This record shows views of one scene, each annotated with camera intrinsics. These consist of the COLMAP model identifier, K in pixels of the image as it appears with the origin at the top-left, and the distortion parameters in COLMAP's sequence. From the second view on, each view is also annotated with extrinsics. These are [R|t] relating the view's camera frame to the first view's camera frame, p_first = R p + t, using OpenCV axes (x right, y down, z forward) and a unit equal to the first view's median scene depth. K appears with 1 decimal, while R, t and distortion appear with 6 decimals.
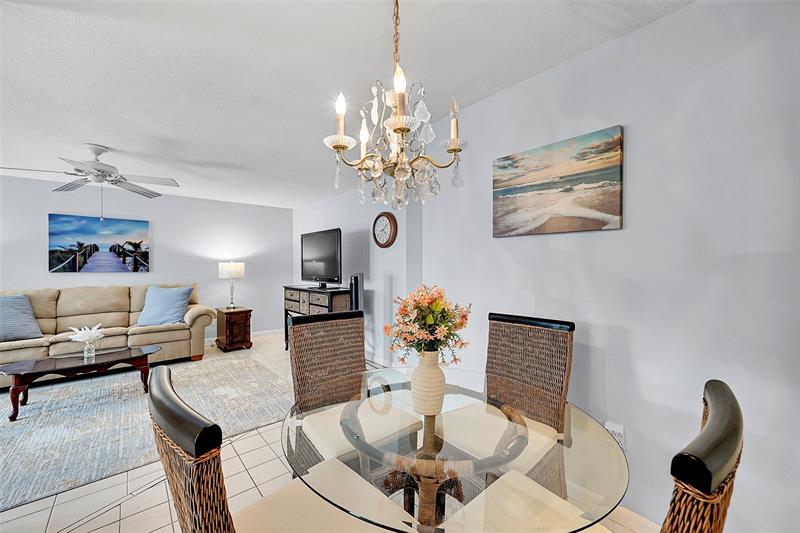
lens RADIAL K [[314.4, 0, 397.9], [0, 314.4, 267.3], [0, 0, 1]] dist [-0.000851, 0.000001]
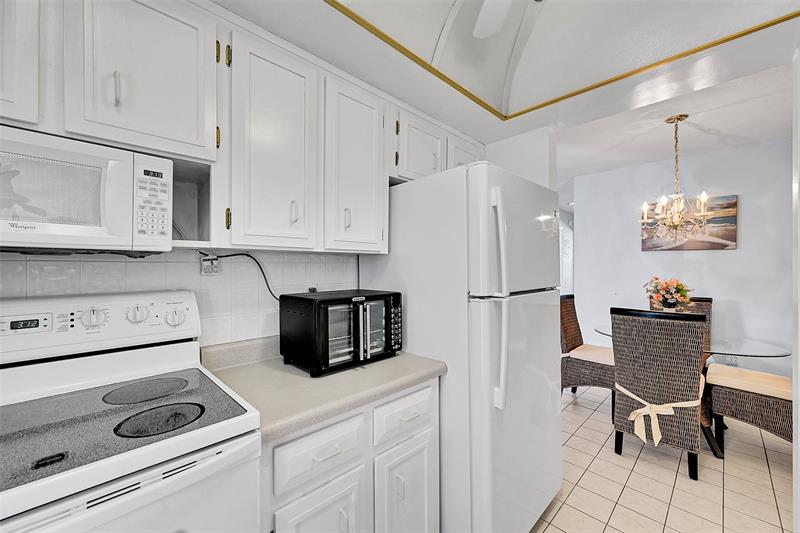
lens RADIAL K [[314.4, 0, 397.4], [0, 314.4, 266.6], [0, 0, 1]] dist [-0.000851, 0.000001]
pose [[0.998463, 0.005823, 0.055117, -0.552747], [-0.005338, 0.999946, -0.008950, 0.004628], [-0.055166, 0.008642, 0.998440, -0.301027]]
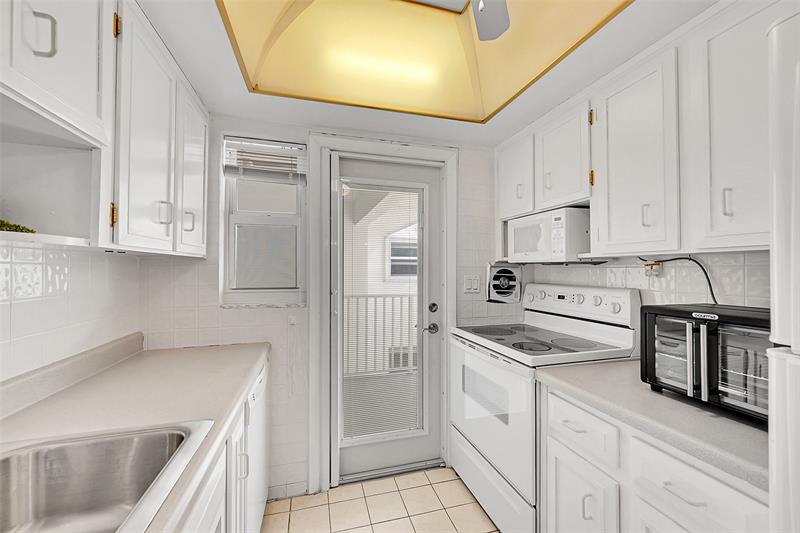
lens RADIAL K [[314.4, 0, 398.4], [0, 314.4, 267.0], [0, 0, 1]] dist [-0.000851, 0.000001]
pose [[-0.425834, -0.002148, -0.904799, -0.275591], [-0.006995, 0.999975, 0.000918, 0.000307], [0.904774, 0.006720, -0.425839, -0.091163]]
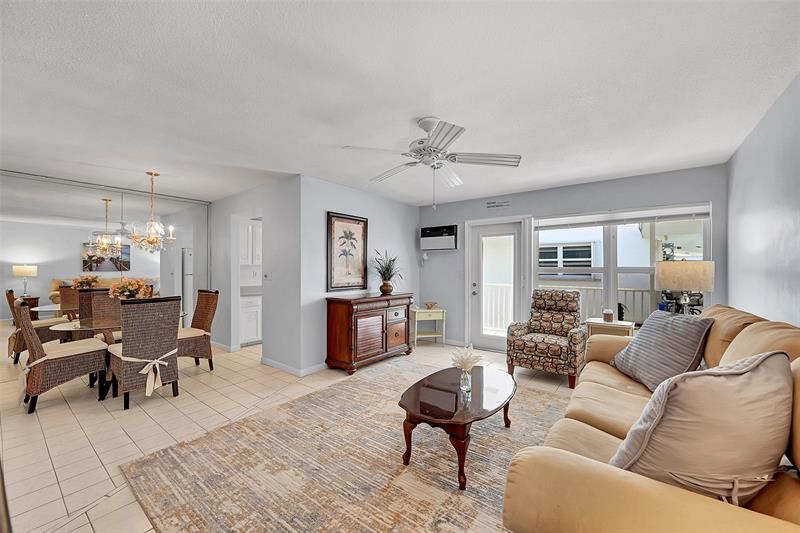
lens RADIAL K [[314.4, 0, 399.0], [0, 314.4, 266.9], [0, 0, 1]] dist [-0.000851, 0.000001]
pose [[-0.979300, 0.002067, -0.202403, -0.522229], [0.002374, 0.999996, -0.001273, -0.003205], [0.202399, -0.001728, -0.979302, 1.303202]]
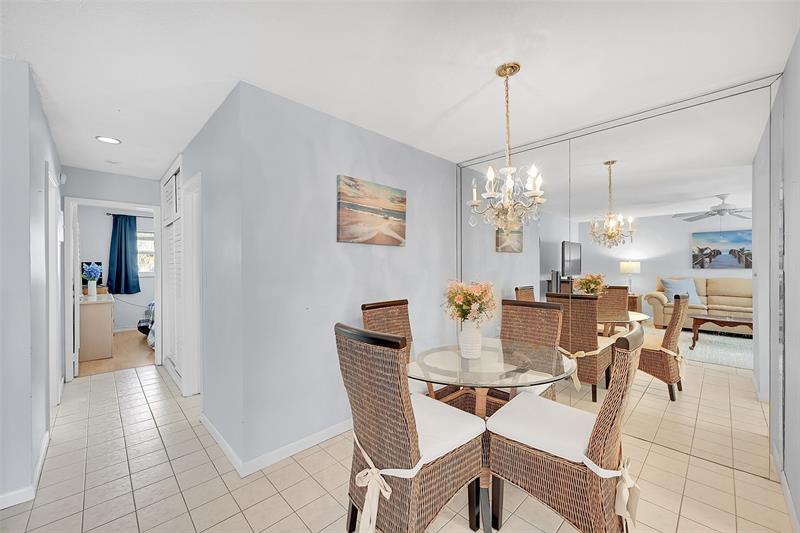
lens RADIAL K [[314.4, 0, 395.9], [0, 314.4, 268.3], [0, 0, 1]] dist [-0.000851, 0.000001]
pose [[-0.052473, -0.001618, 0.998621, -0.438084], [0.008113, 0.999965, 0.002046, 0.000986], [-0.998589, 0.008209, -0.052458, 0.438893]]
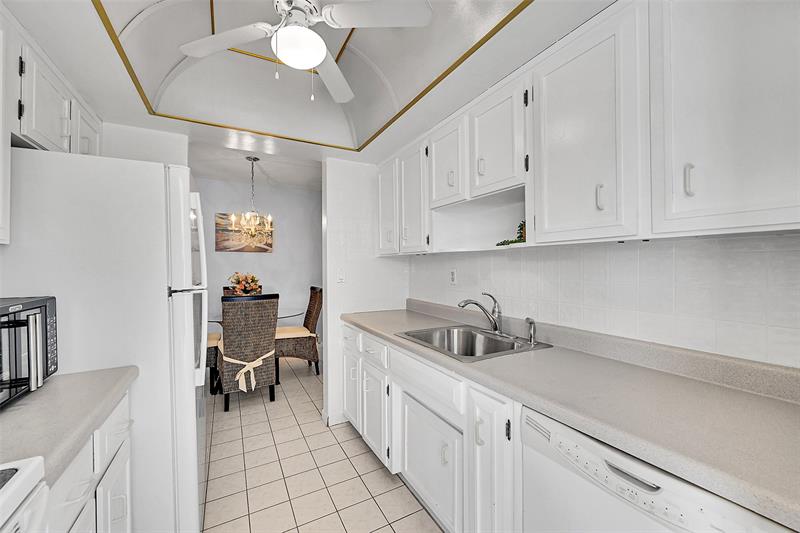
lens RADIAL K [[314.4, 0, 398.9], [0, 314.4, 260.7], [0, 0, 1]] dist [-0.000851, 0.000001]
pose [[0.208334, 0.017425, 0.977903, -0.731593], [0.006882, 0.999790, -0.019282, 0.007063], [-0.978034, 0.010747, 0.208170, -0.293313]]
